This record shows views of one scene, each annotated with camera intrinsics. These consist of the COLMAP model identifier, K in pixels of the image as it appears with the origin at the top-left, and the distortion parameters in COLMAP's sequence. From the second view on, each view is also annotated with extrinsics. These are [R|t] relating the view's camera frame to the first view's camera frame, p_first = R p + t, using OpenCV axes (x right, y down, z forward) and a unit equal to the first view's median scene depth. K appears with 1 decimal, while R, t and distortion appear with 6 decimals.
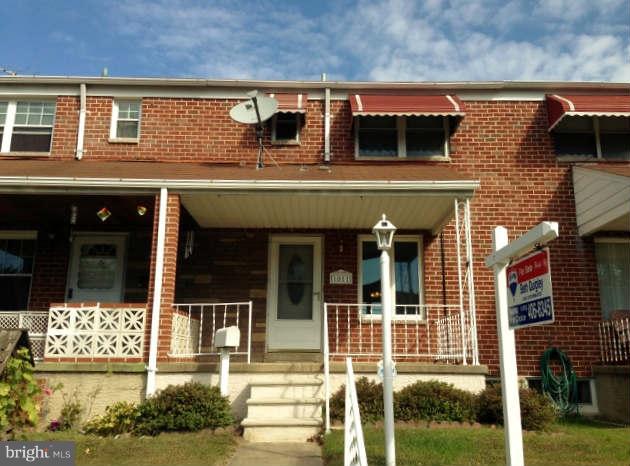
lens RADIAL K [[590.5, 0, 315.0], [0, 590.5, 233.0], [0, 0, 1]] dist [0.089139, -0.002382]
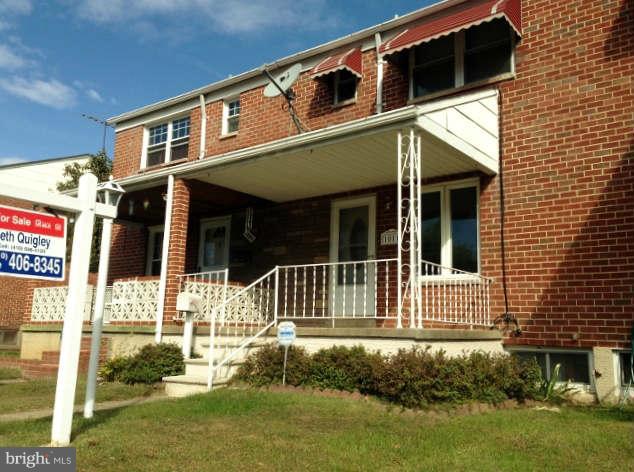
lens RADIAL K [[587.0, 0, 317.0], [0, 587.0, 236.0], [0, 0, 1]] dist [0.127650, -0.200344]
pose [[0.778678, -0.094167, -0.620317, 0.512122], [0.121094, 0.992640, 0.001321, 0.057150], [0.615627, -0.076146, 0.784350, 0.210585]]
